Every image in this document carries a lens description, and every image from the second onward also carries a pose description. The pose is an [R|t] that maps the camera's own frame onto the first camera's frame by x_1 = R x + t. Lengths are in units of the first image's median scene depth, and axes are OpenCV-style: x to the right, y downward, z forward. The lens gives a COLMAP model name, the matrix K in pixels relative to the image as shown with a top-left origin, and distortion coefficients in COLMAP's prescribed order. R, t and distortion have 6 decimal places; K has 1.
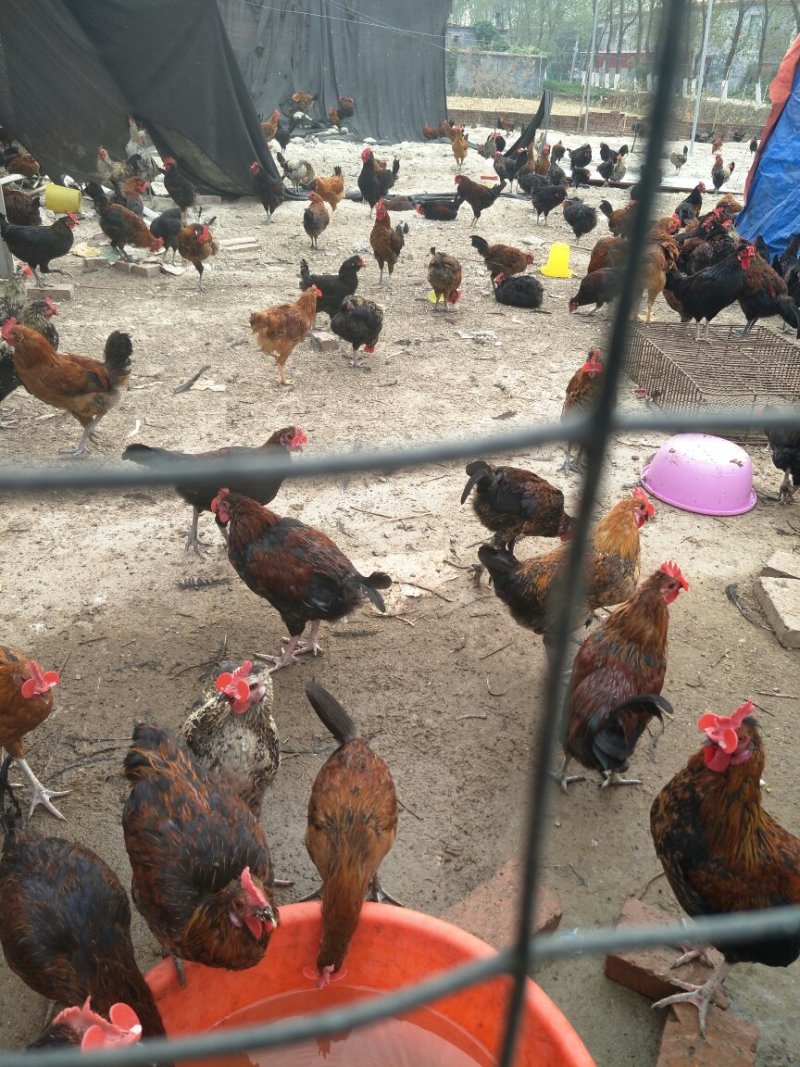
lens RADIAL K [[858.8, 0, 400.0], [0, 858.8, 533.5], [0, 0, 1]] dist [0.012365, -0.017486]
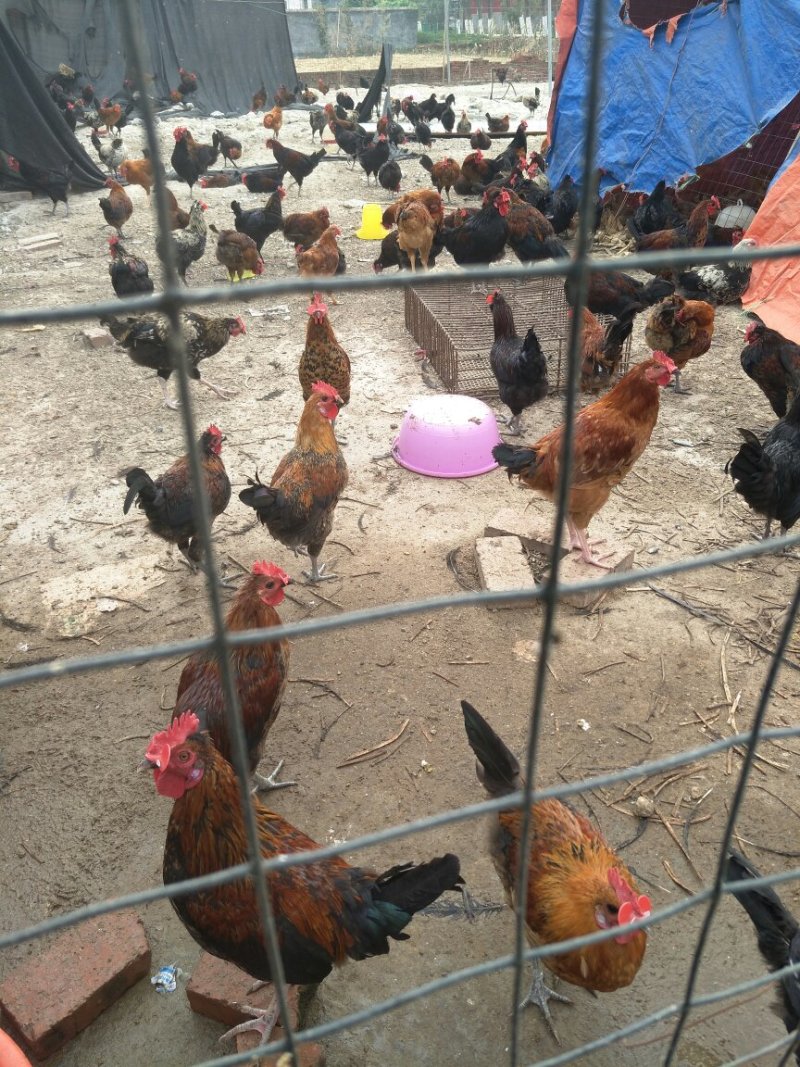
lens RADIAL K [[858.8, 0, 400.0], [0, 858.8, 533.5], [0, 0, 1]] dist [0.012365, -0.017486]
pose [[0.988830, -0.133786, 0.065706, 0.226797], [0.131367, 0.990532, 0.039861, -0.005139], [-0.070417, -0.030784, 0.997043, 0.028824]]
